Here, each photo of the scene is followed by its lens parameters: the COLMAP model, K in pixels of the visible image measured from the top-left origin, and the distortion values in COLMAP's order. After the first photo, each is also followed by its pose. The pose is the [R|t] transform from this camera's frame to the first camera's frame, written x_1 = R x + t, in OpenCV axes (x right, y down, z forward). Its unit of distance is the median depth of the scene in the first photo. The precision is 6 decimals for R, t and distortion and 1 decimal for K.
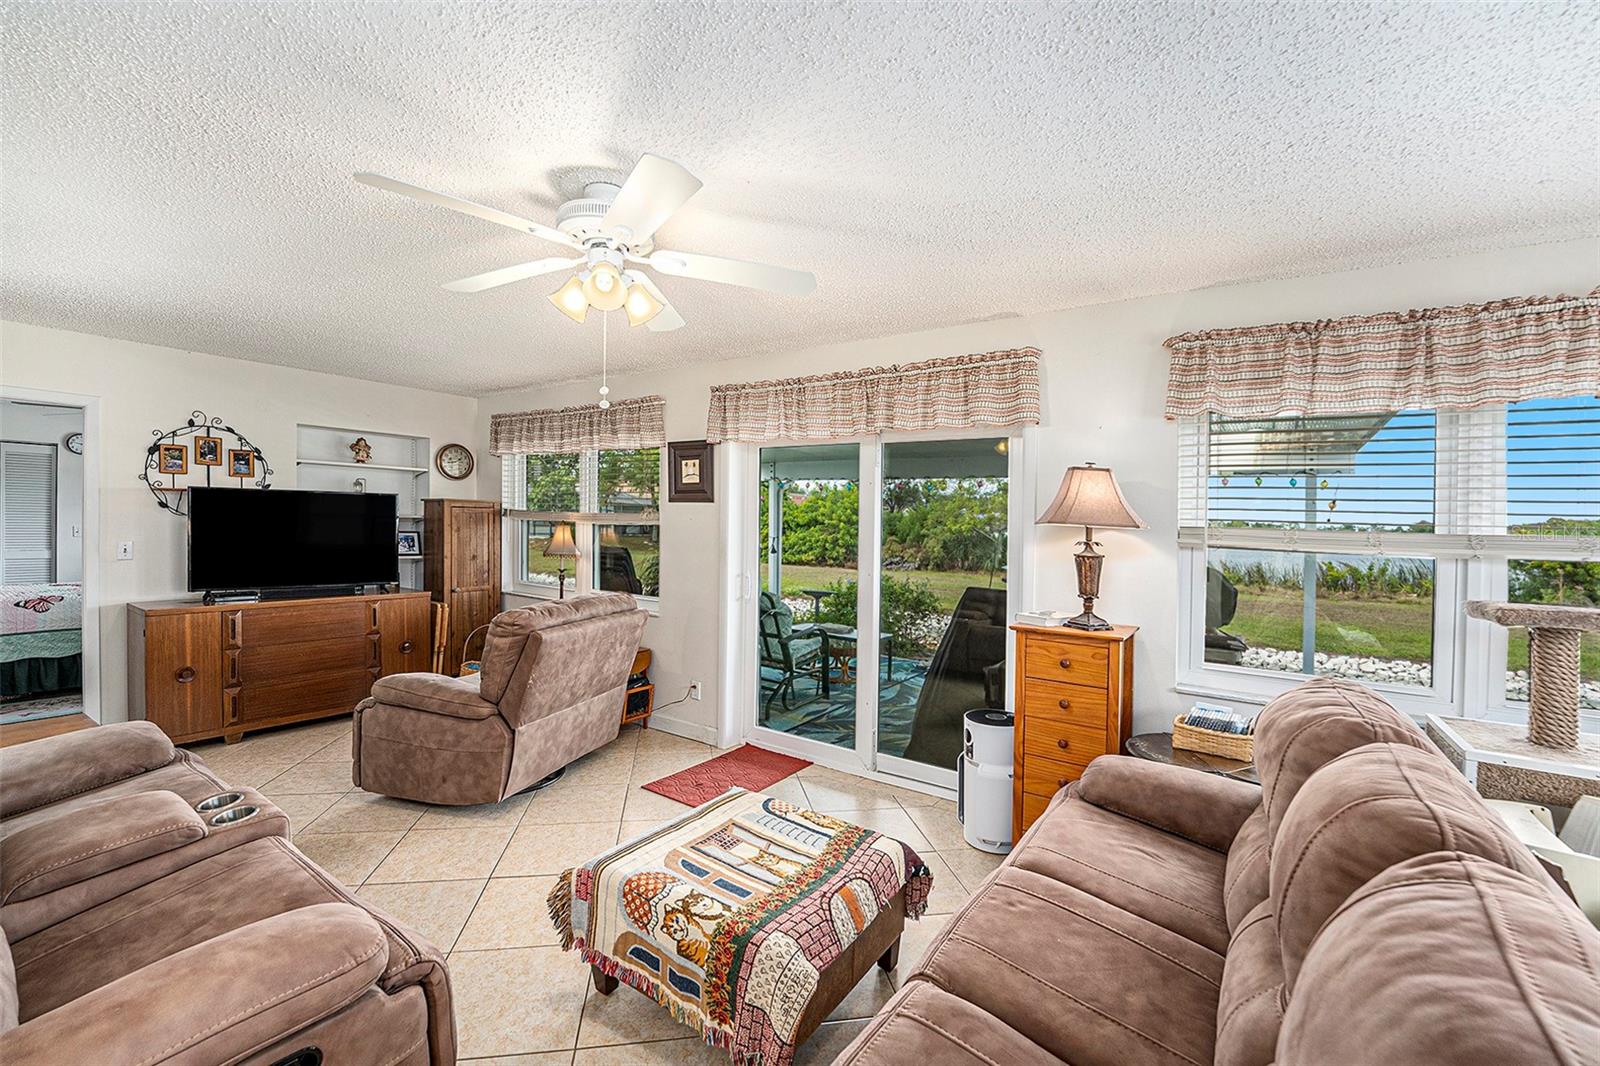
lens RADIAL K [[670.6, 0, 796.7], [0, 670.6, 531.2], [0, 0, 1]] dist [-0.020037, 0.000780]
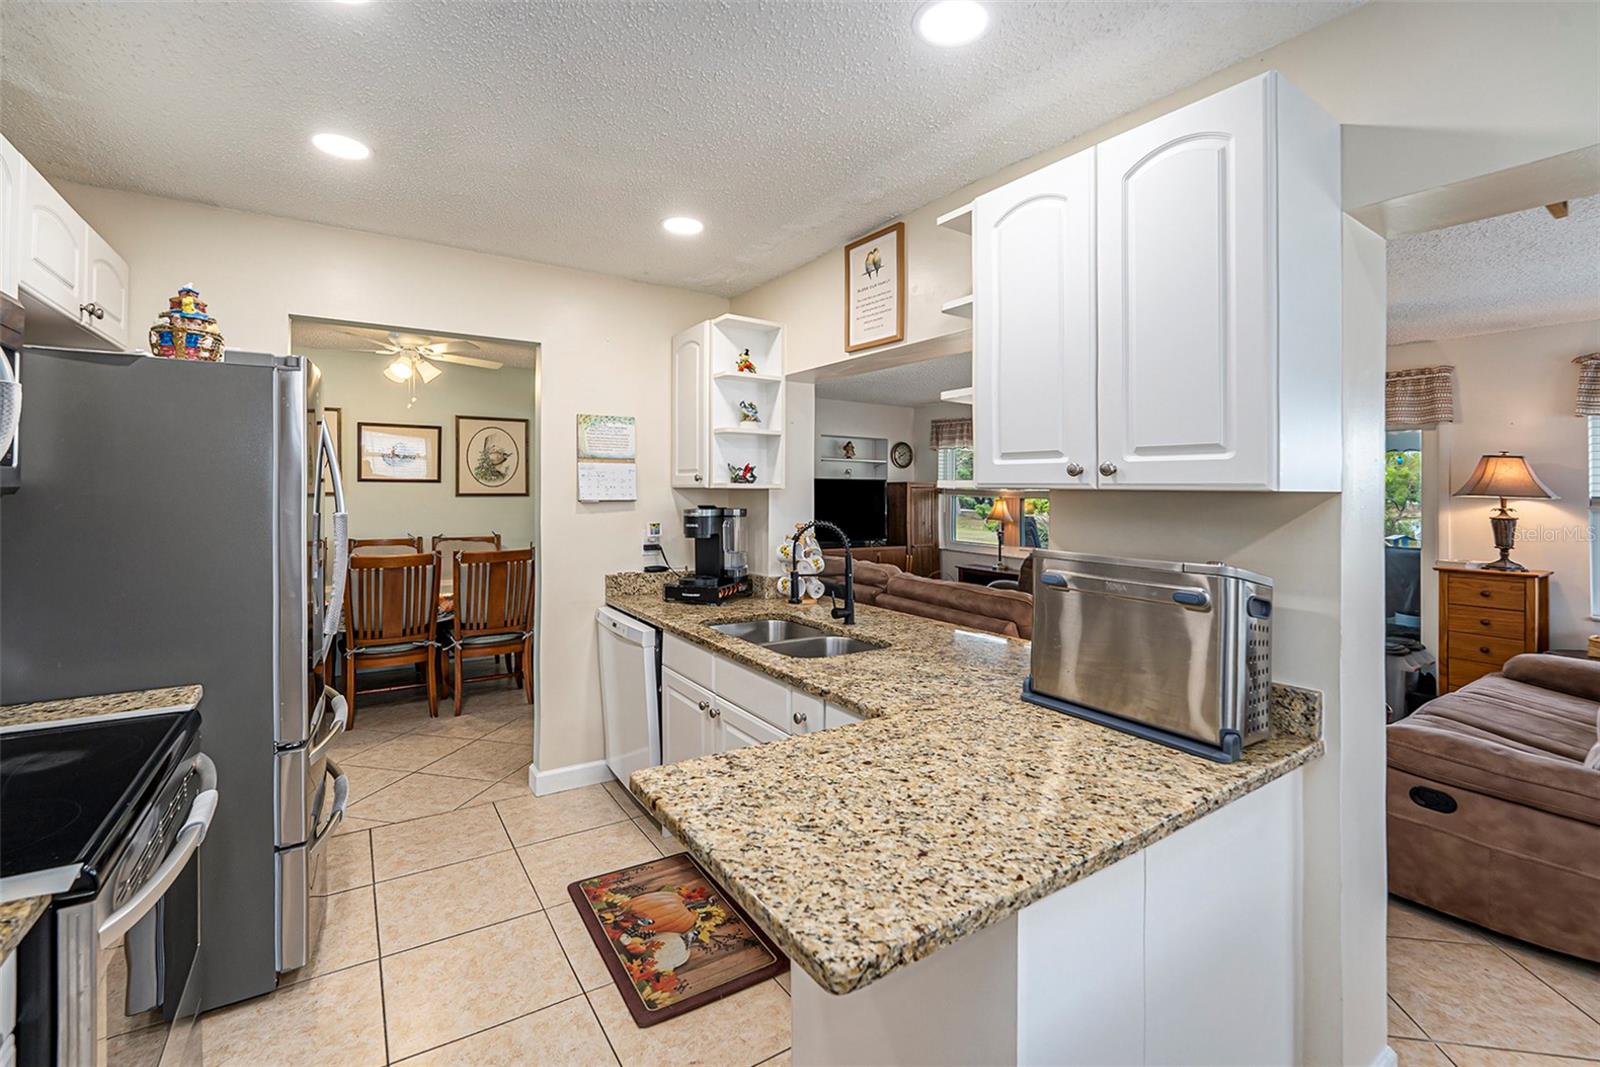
lens RADIAL K [[670.6, 0, 790.1], [0, 670.6, 495.7], [0, 0, 1]] dist [-0.020037, 0.000780]
pose [[0.925378, -0.011508, -0.378870, -0.411574], [0.006749, 0.999881, -0.013886, -0.001586], [0.378985, 0.010293, 0.925346, -0.807351]]
